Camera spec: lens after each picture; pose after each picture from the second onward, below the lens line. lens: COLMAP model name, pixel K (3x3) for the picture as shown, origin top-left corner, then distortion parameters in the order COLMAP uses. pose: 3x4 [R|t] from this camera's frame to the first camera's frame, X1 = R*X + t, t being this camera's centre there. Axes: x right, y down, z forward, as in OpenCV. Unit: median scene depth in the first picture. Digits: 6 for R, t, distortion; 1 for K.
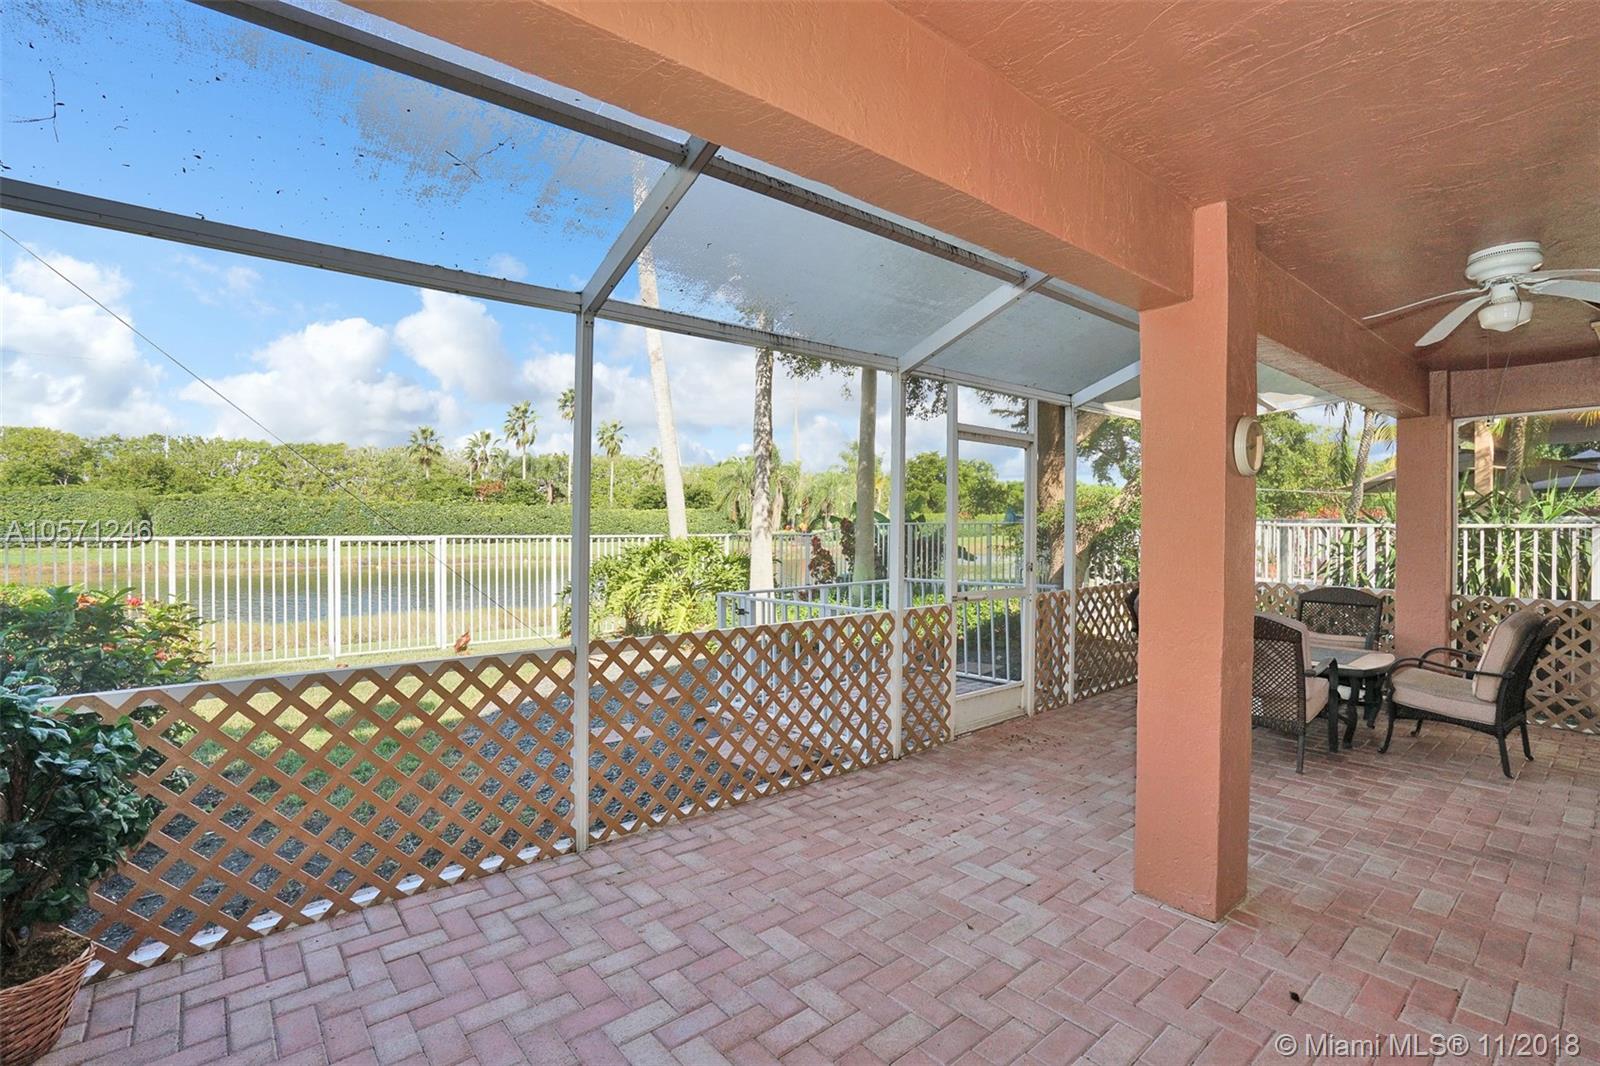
lens RADIAL K [[744.5, 0, 754.8], [0, 744.5, 525.3], [0, 0, 1]] dist [-0.000901, 0.000510]
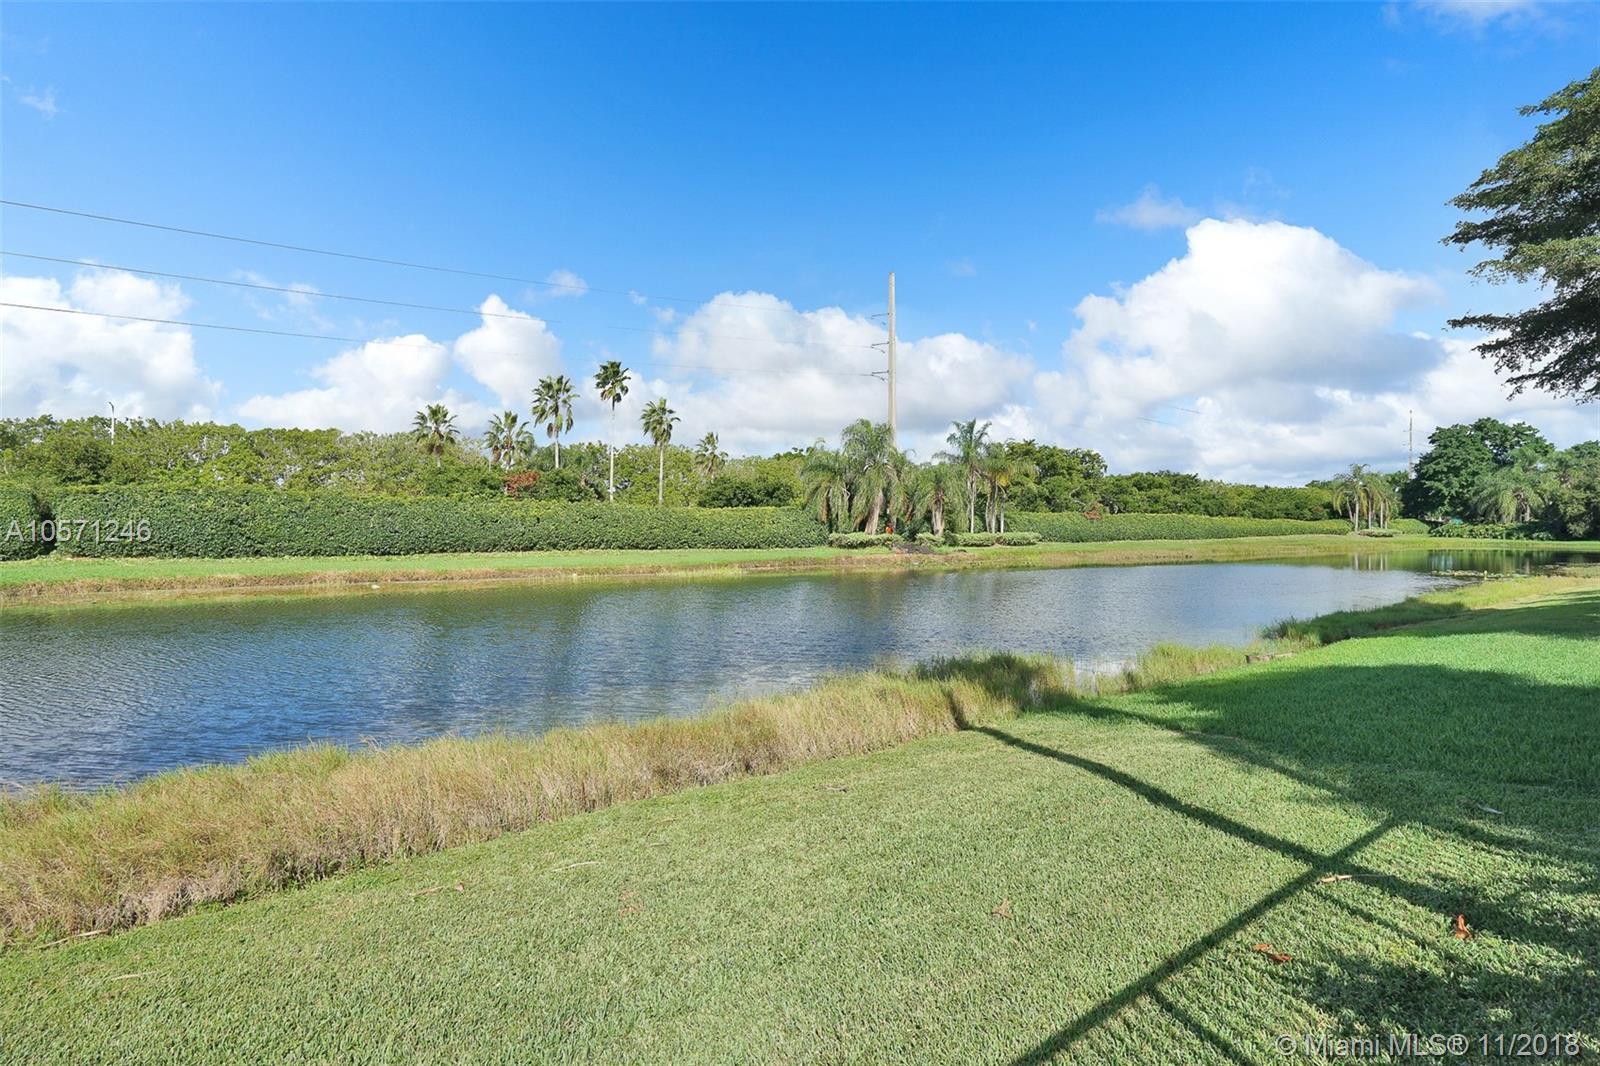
lens RADIAL K [[790.9, 0, 791.7], [0, 790.9, 528.8], [0, 0, 1]] dist [0.004017, 0.000856]
pose [[0.999944, -0.001739, 0.010459, -0.072676], [0.001728, 0.999998, 0.001049, 0.000544], [-0.010461, -0.001031, 0.999945, 0.151130]]
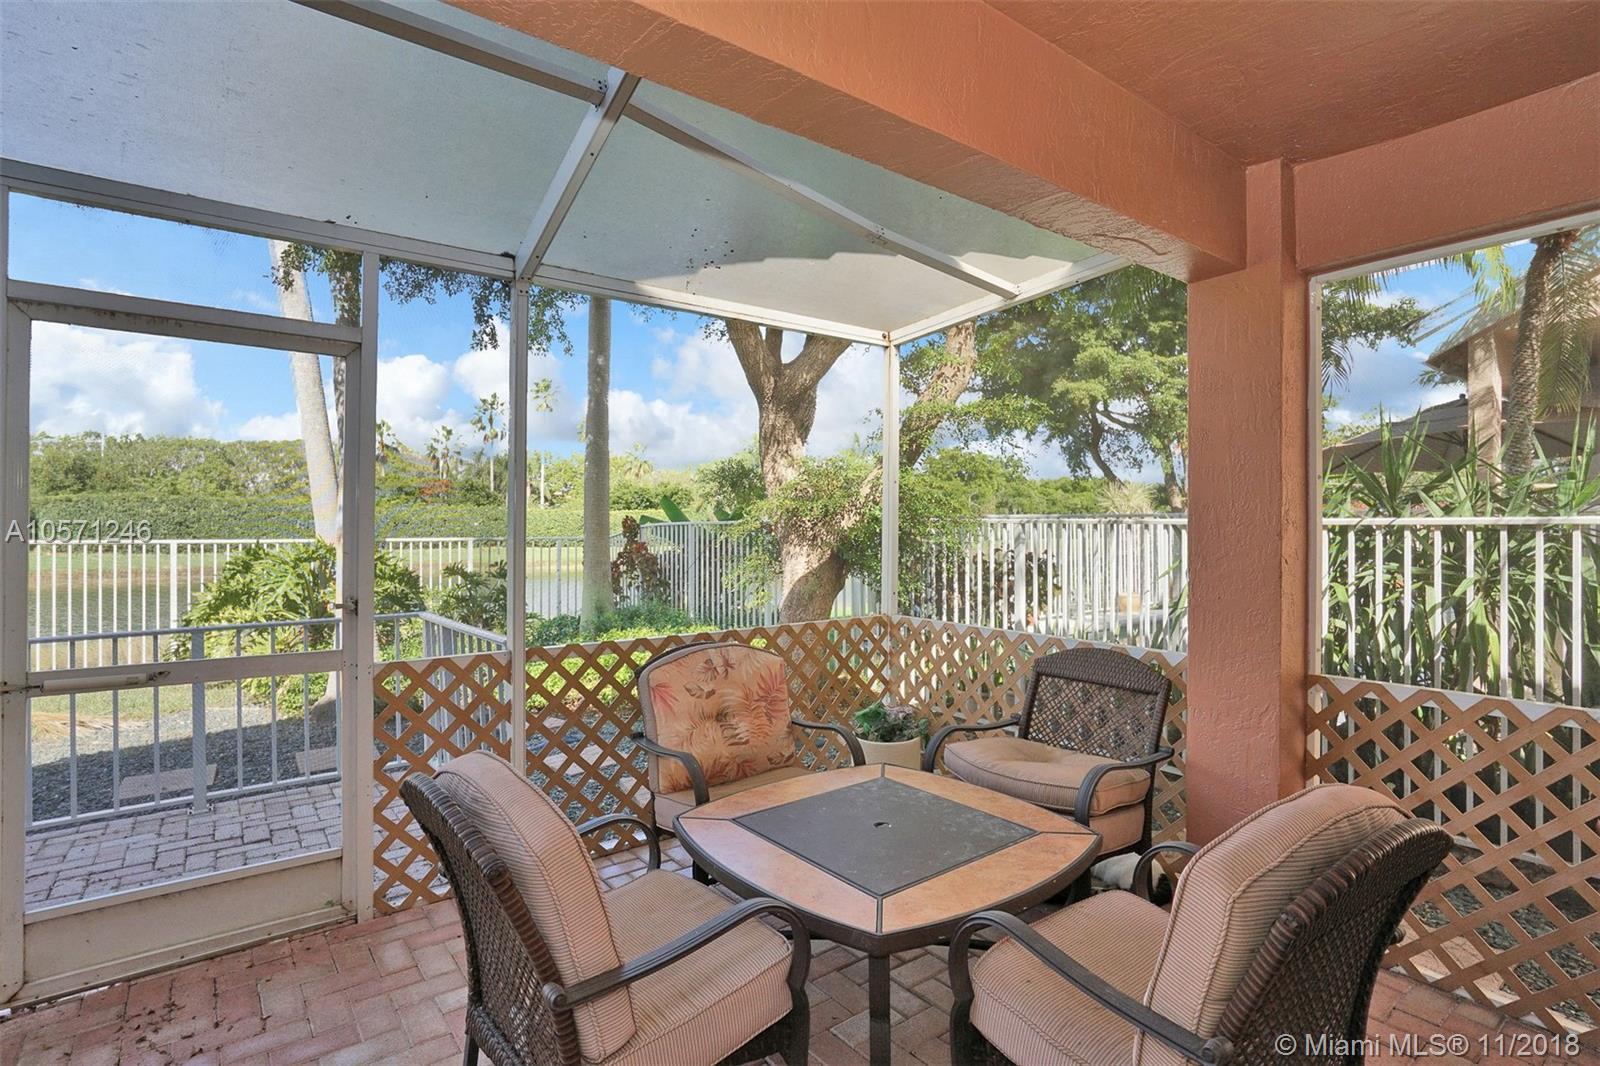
lens RADIAL K [[795.6, 0, 751.5], [0, 795.6, 528.9], [0, 0, 1]] dist [0.016043, 0.000708]
pose [[0.999313, -0.002547, -0.036968, 0.052797], [0.002585, 0.999996, 0.001004, 0.000428], [0.036966, -0.001099, 0.999316, 0.043075]]
